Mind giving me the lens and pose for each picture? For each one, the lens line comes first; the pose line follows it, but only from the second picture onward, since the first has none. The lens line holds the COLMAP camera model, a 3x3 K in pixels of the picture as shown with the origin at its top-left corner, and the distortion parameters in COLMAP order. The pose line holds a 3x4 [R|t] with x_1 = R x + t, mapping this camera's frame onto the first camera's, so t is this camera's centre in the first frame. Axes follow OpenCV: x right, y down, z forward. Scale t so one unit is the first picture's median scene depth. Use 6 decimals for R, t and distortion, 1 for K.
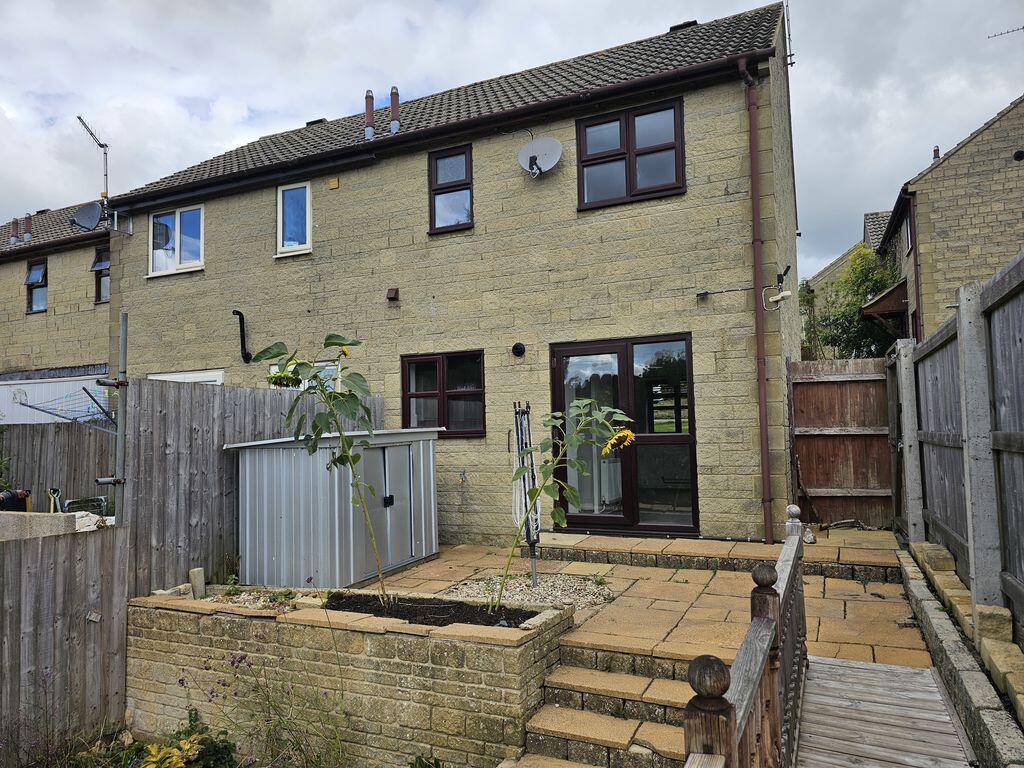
lens RADIAL K [[694.8, 0, 502.4], [0, 694.8, 382.9], [0, 0, 1]] dist [0.068828, -0.076661]
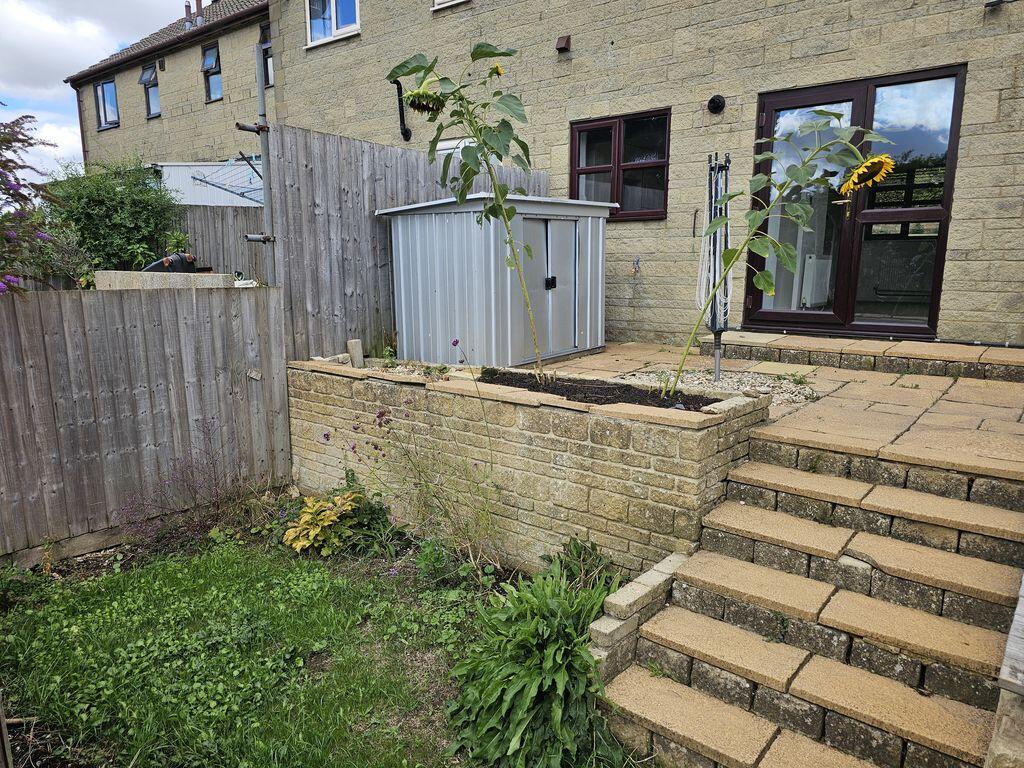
lens RADIAL K [[694.8, 0, 502.4], [0, 694.8, 382.9], [0, 0, 1]] dist [0.068828, -0.076661]
pose [[0.970638, 0.064994, -0.231598, -0.009845], [-0.005542, 0.968593, 0.248590, 0.082935], [0.240481, -0.240008, 0.940513, 0.133106]]
